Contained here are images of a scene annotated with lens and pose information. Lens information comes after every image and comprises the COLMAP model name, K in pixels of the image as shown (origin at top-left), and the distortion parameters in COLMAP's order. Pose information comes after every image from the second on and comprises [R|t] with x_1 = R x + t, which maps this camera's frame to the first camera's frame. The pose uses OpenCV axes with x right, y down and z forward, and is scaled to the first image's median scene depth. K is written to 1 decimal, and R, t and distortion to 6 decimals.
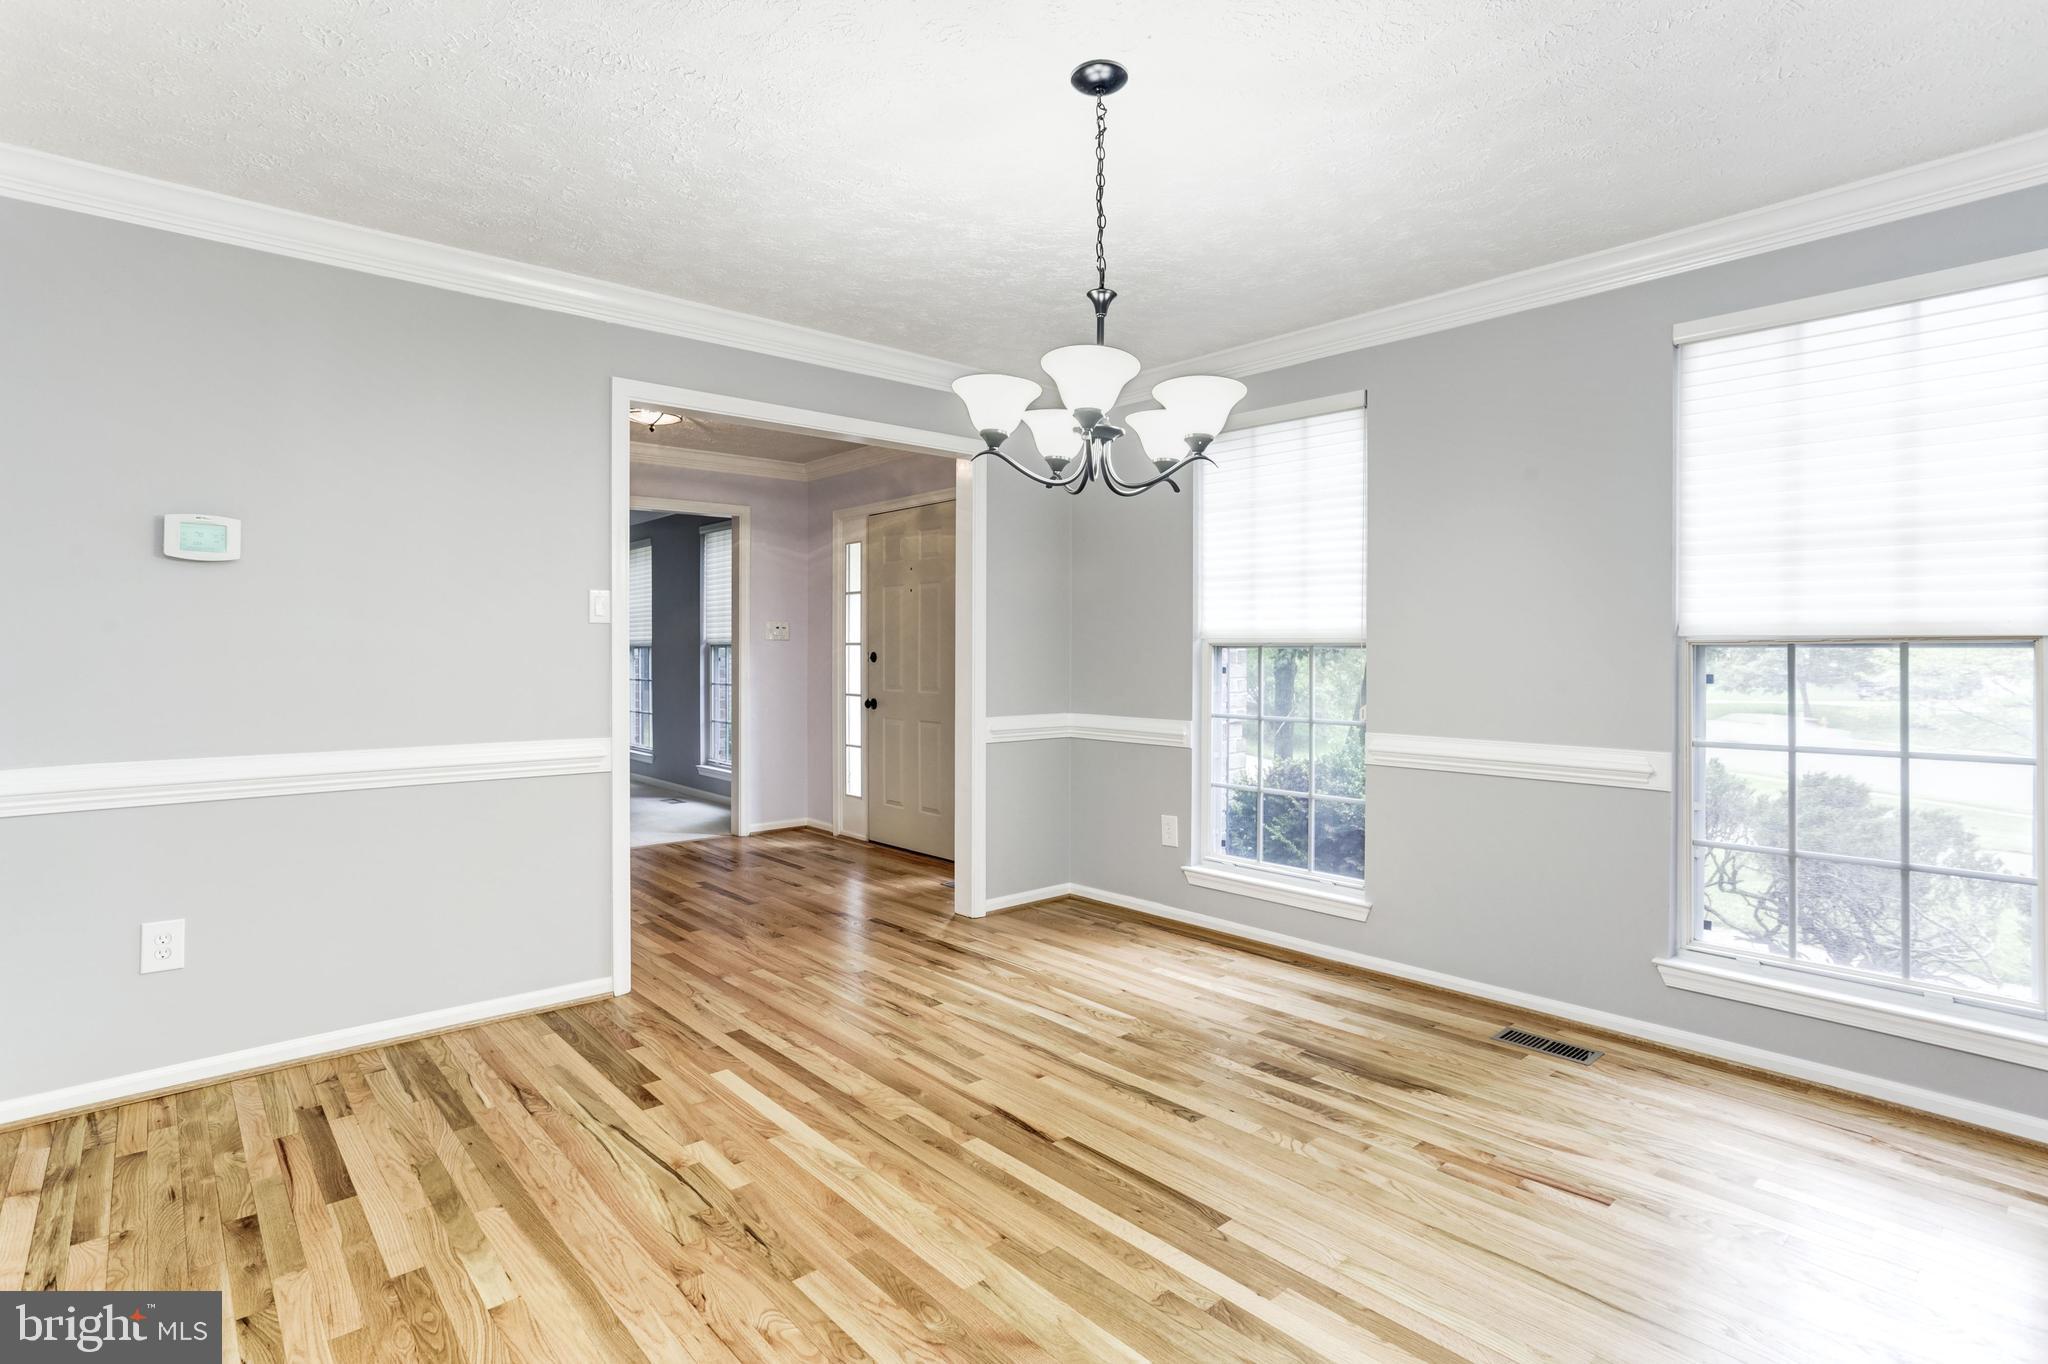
lens RADIAL K [[1019.5, 0, 1006.5], [0, 1019.5, 636.2], [0, 0, 1]] dist [-0.049429, 0.036308]
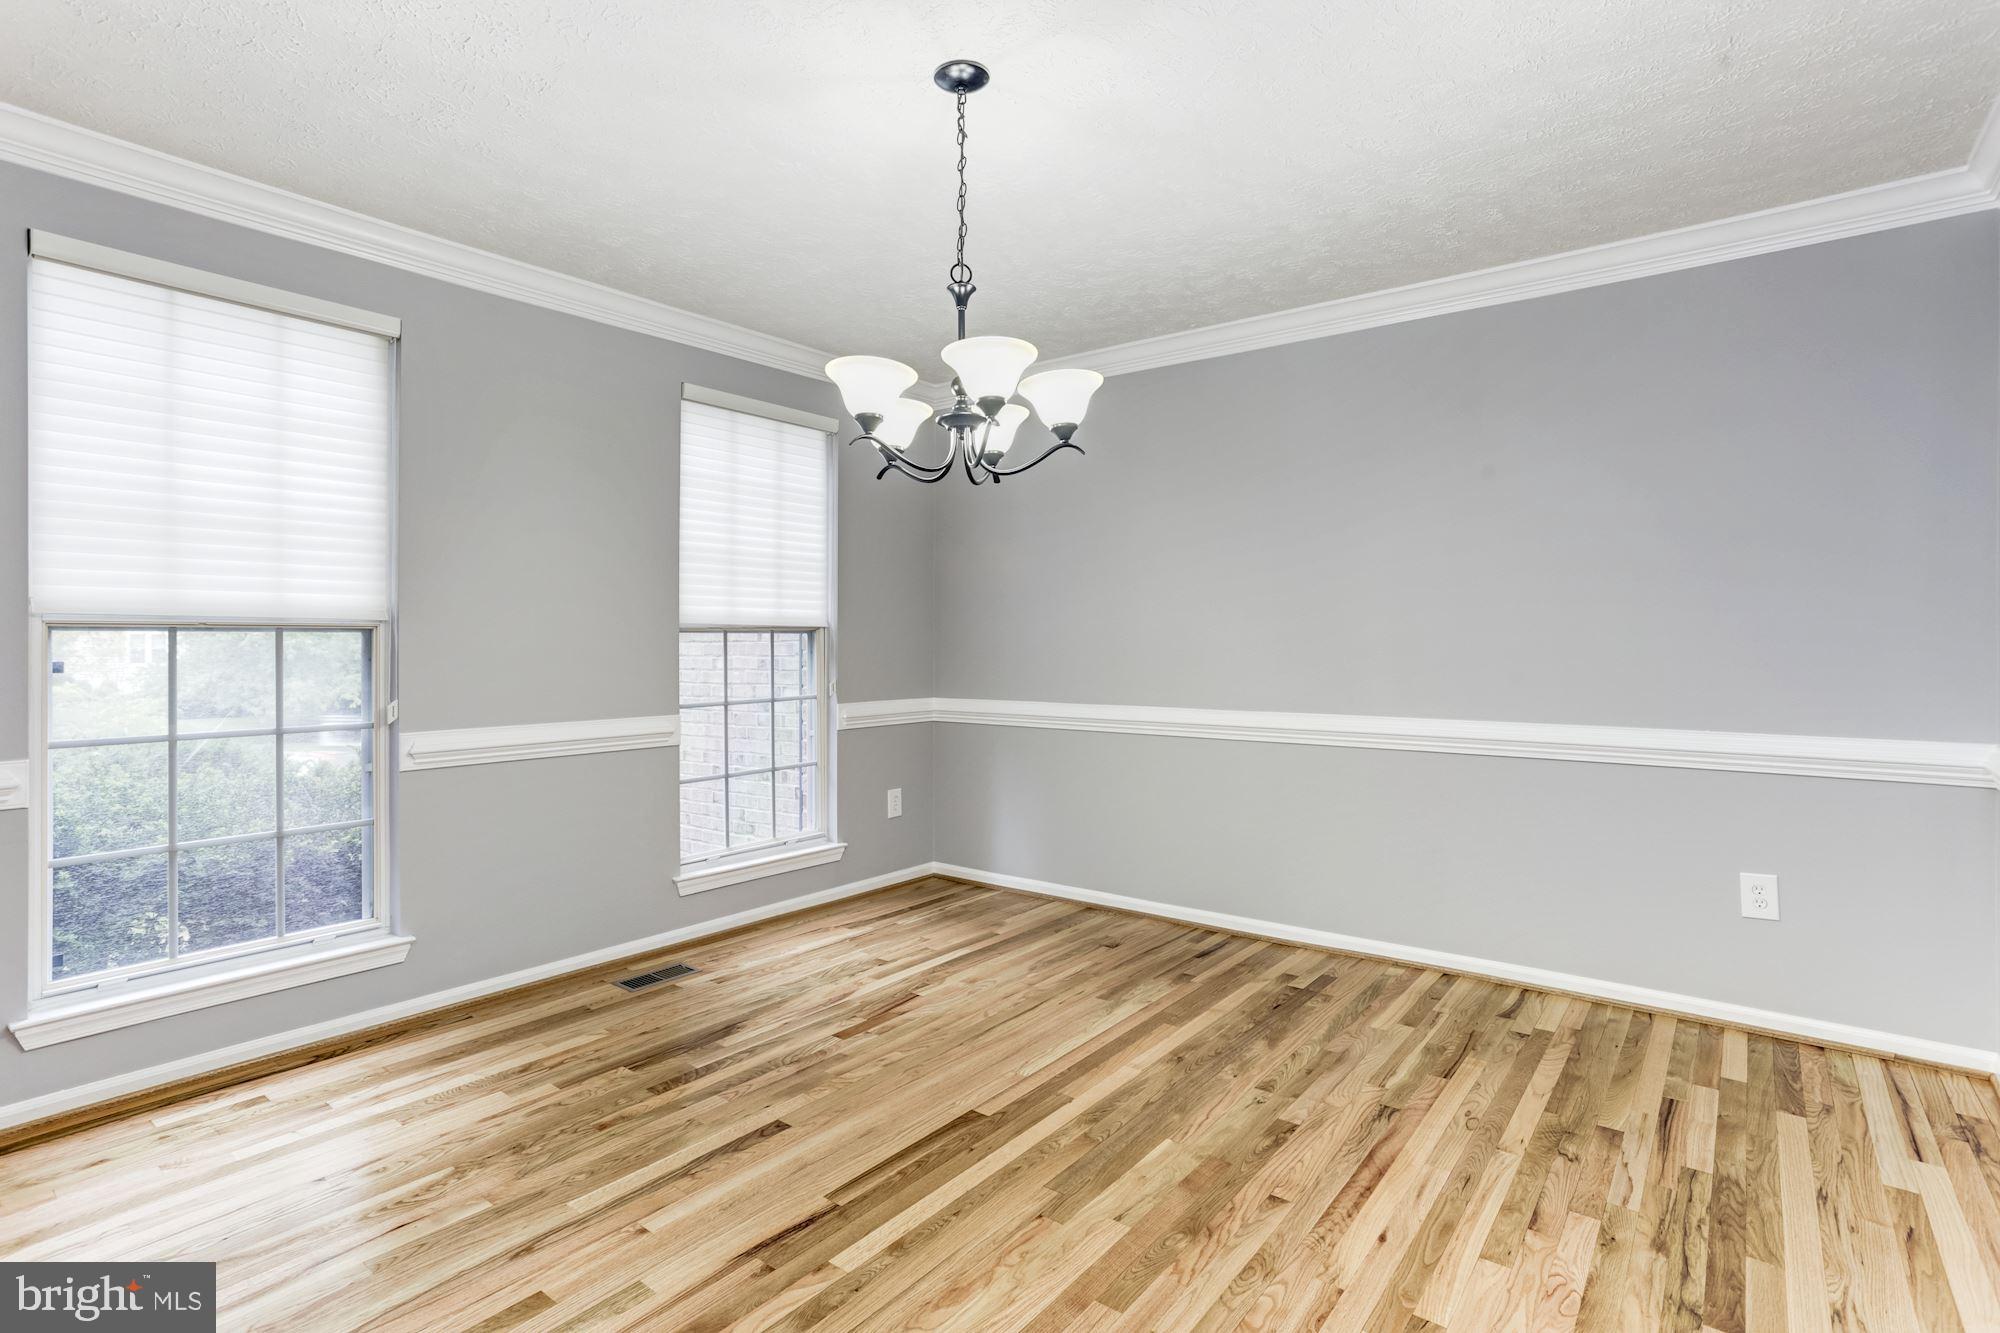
lens RADIAL K [[981.1, 0, 1005.7], [0, 981.1, 639.2], [0, 0, 1]] dist [-0.001694, 0.000185]
pose [[-0.183701, -0.000770, 0.982982, -0.696975], [-0.015510, 0.999877, -0.002116, 0.017144], [-0.982860, -0.015635, -0.183691, 0.889680]]
